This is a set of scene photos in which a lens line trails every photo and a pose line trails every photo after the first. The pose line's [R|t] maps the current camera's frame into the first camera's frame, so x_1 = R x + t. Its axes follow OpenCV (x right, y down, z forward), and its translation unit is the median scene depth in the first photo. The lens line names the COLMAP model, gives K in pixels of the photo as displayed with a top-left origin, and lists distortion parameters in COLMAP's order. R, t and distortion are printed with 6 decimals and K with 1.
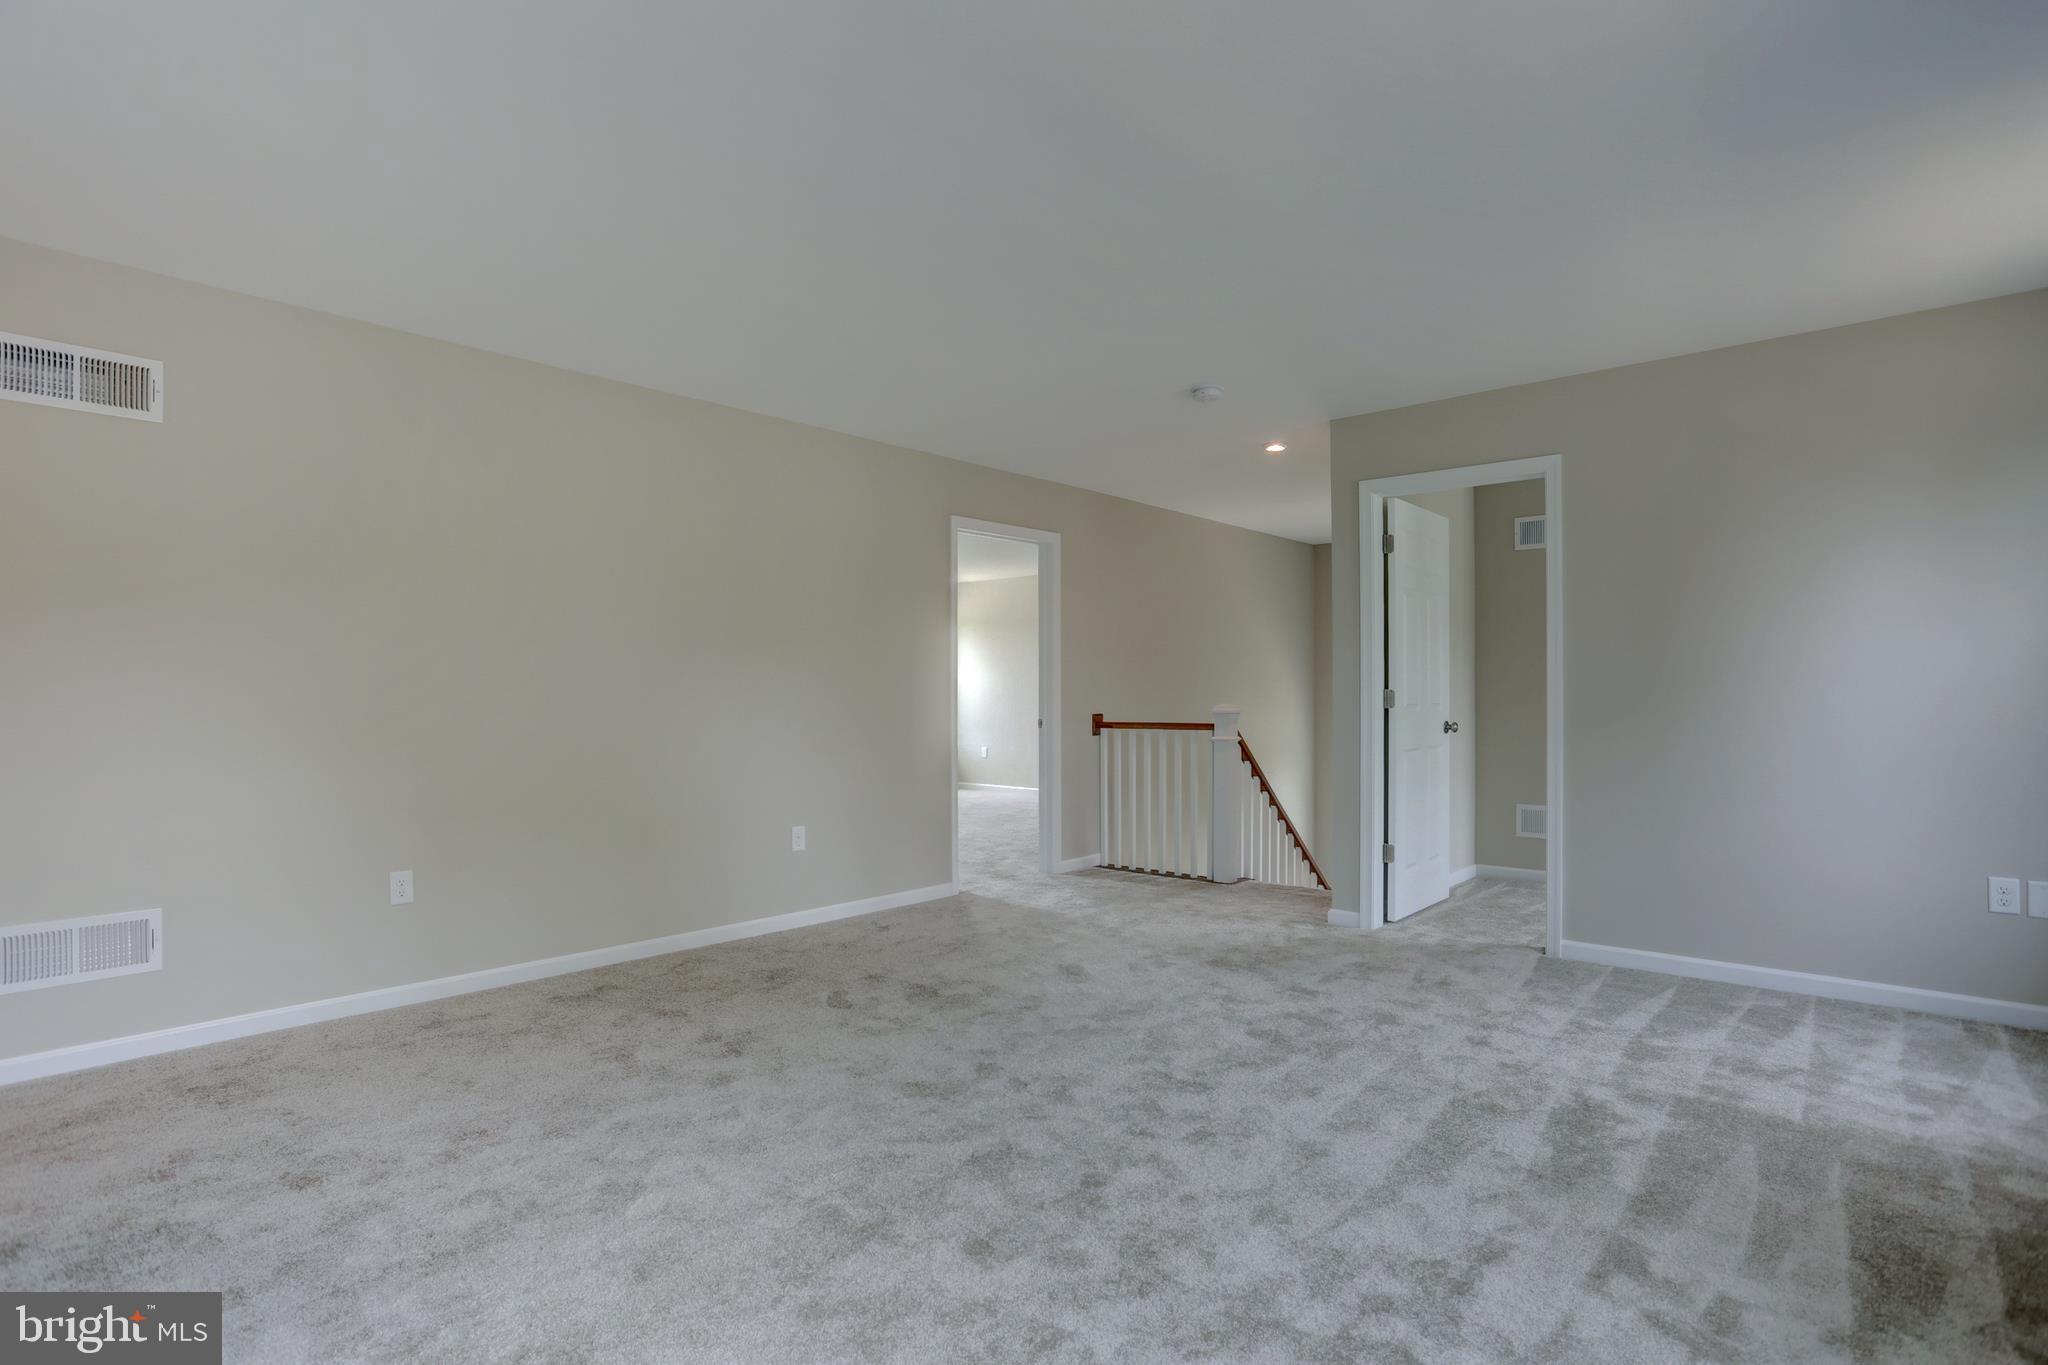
lens RADIAL K [[1023.5, 0, 1035.7], [0, 1023.5, 688.3], [0, 0, 1]] dist [-0.084445, 0.042854]
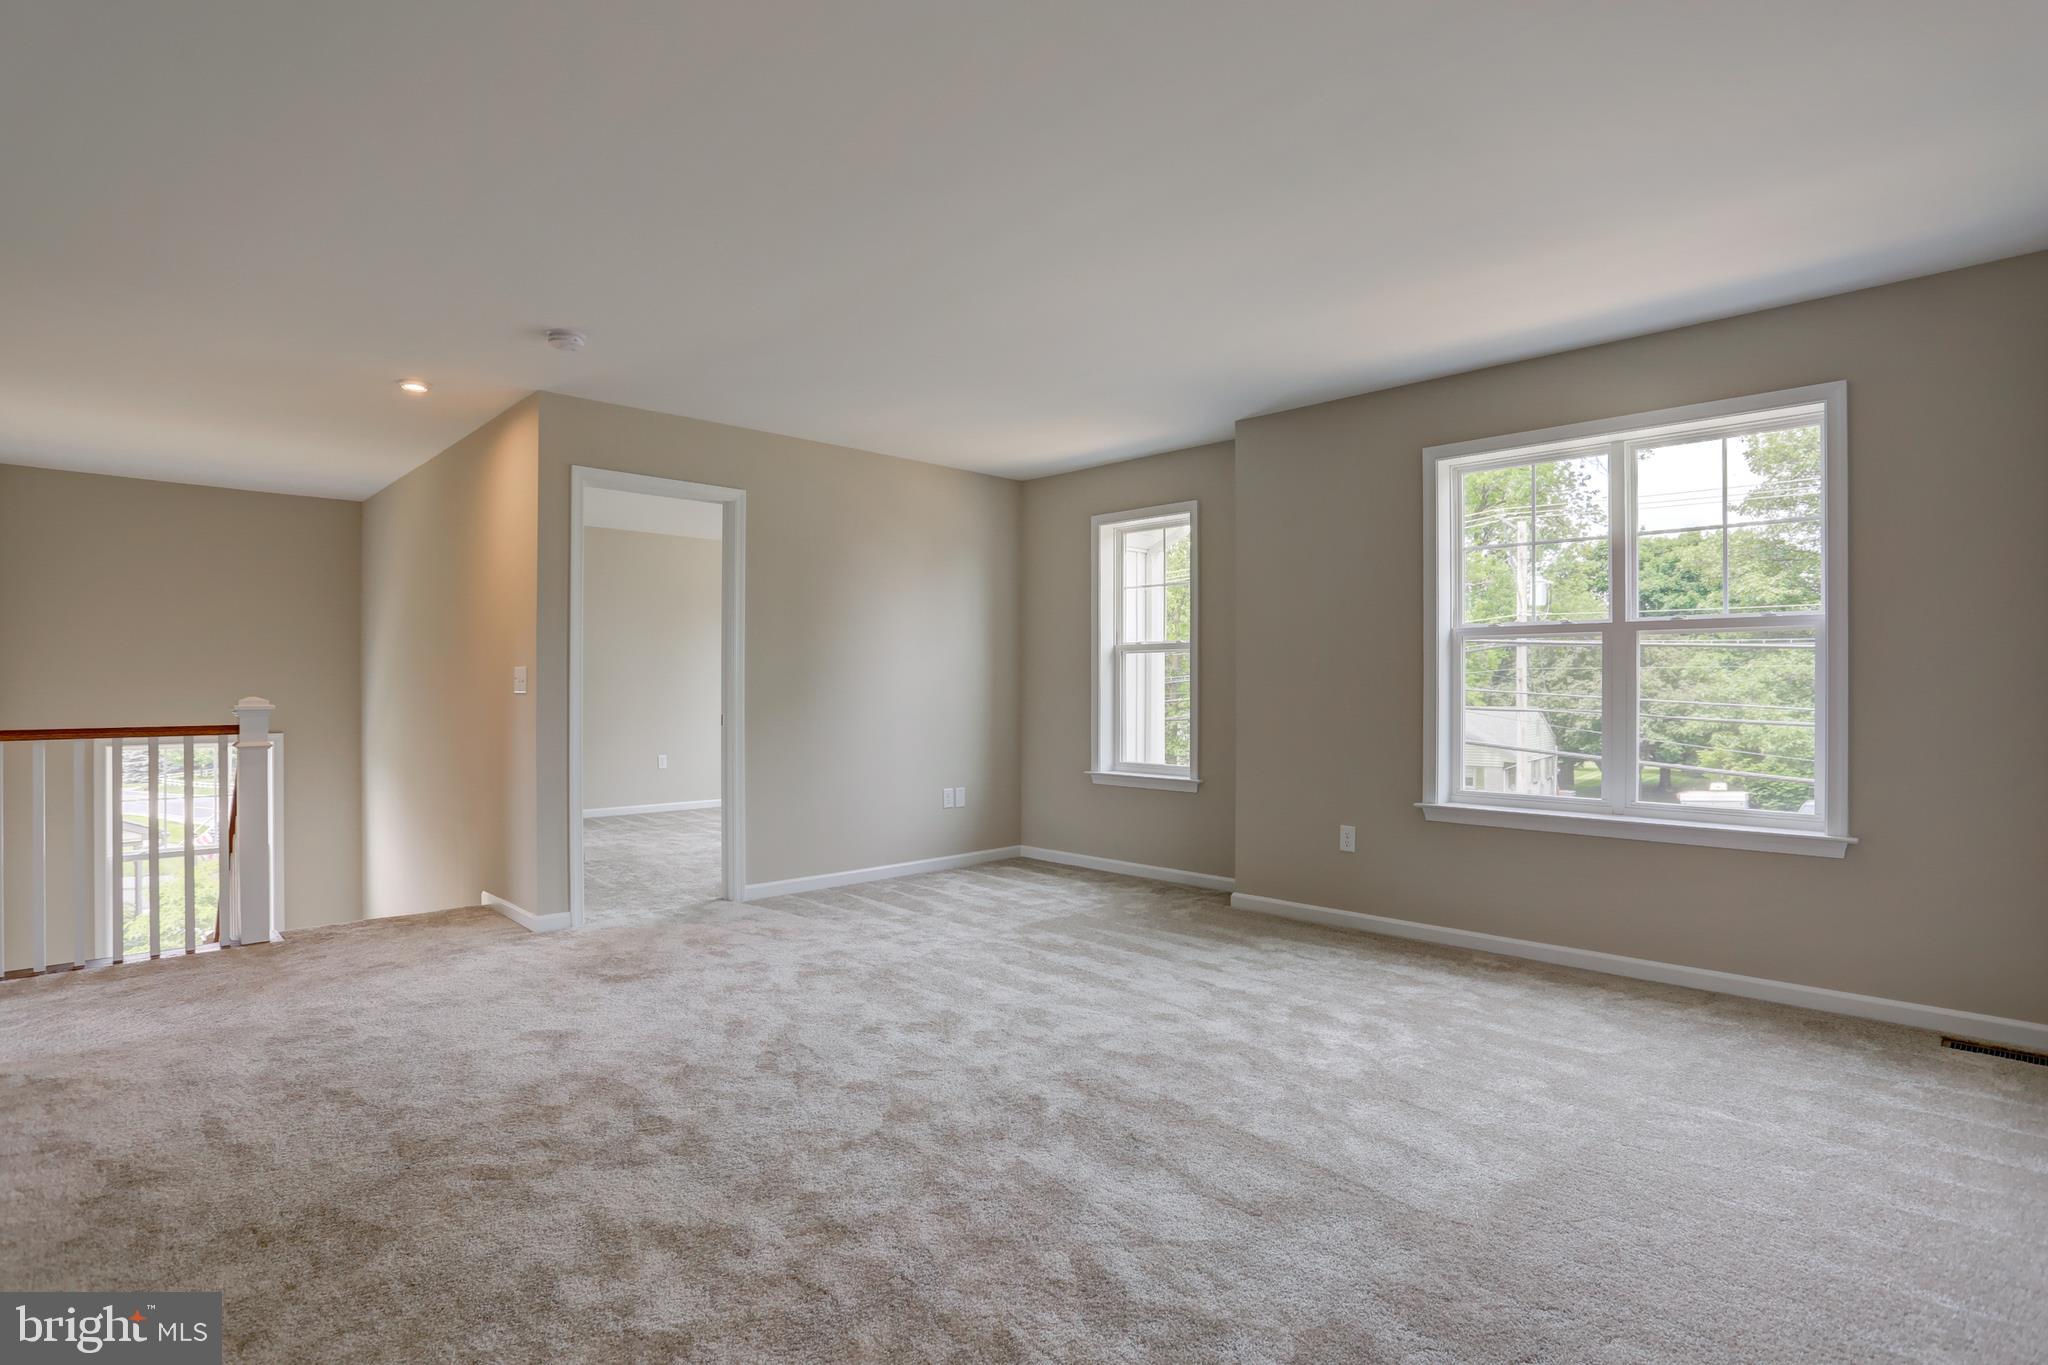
lens RADIAL K [[1023.5, 0, 1035.7], [0, 1023.5, 688.3], [0, 0, 1]] dist [-0.084445, 0.042854]
pose [[0.058077, -0.001572, 0.998311, -1.071722], [-0.010449, 0.999943, 0.002183, 0.002011], [-0.998257, -0.010558, 0.058058, 0.865982]]
